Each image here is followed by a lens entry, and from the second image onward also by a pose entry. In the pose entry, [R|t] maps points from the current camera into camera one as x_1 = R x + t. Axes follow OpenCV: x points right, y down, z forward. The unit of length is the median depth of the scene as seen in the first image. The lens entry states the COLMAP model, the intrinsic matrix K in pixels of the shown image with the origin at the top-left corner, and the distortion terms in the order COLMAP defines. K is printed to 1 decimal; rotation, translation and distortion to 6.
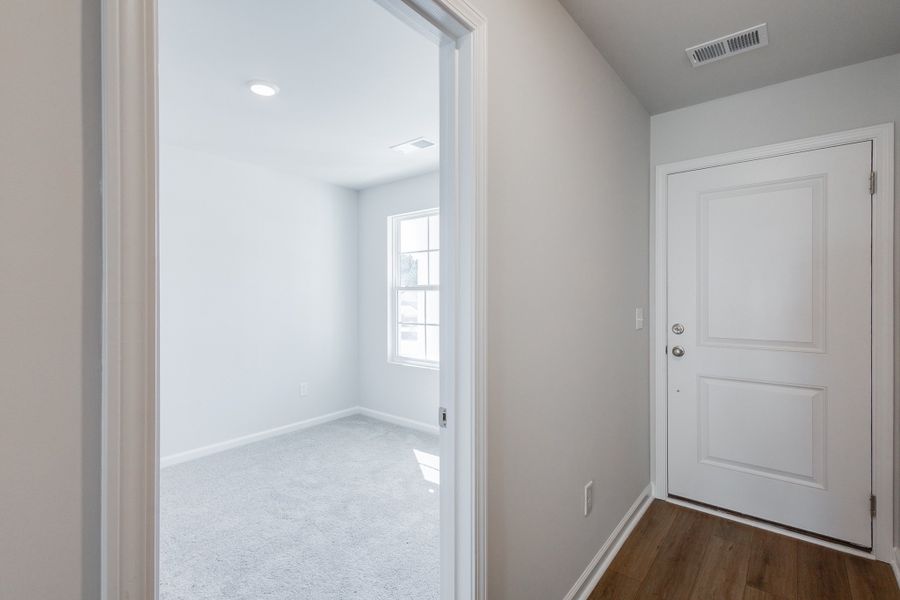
lens RADIAL K [[414.7, 0, 446.7], [0, 414.7, 295.0], [0, 0, 1]] dist [0.009128, 0.000707]
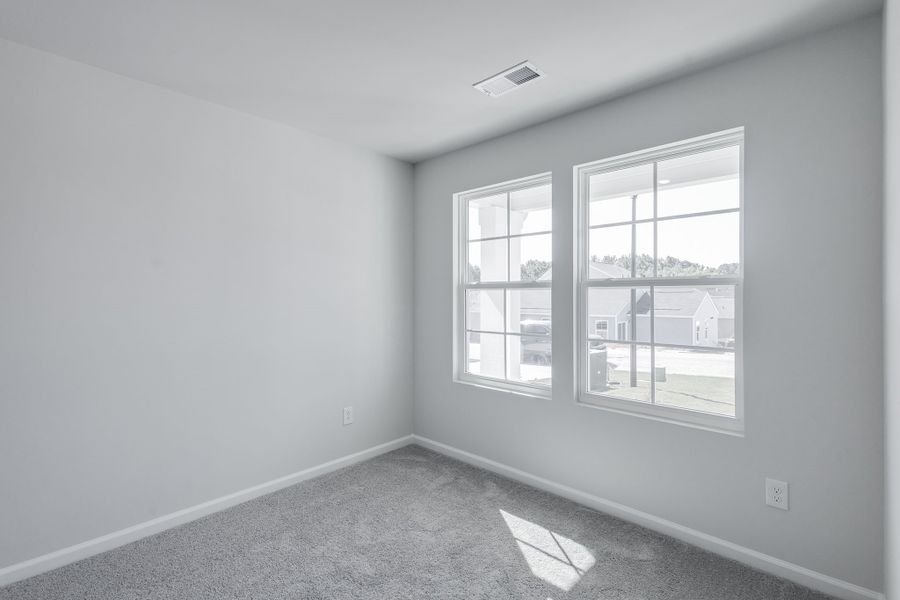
lens RADIAL K [[414.7, 0, 445.3], [0, 414.7, 291.5], [0, 0, 1]] dist [0.009128, 0.000707]
pose [[0.996844, -0.000949, -0.079379, -0.105522], [0.000223, 0.999958, -0.009153, 0.000954], [0.079384, 0.009106, 0.996803, 0.246594]]
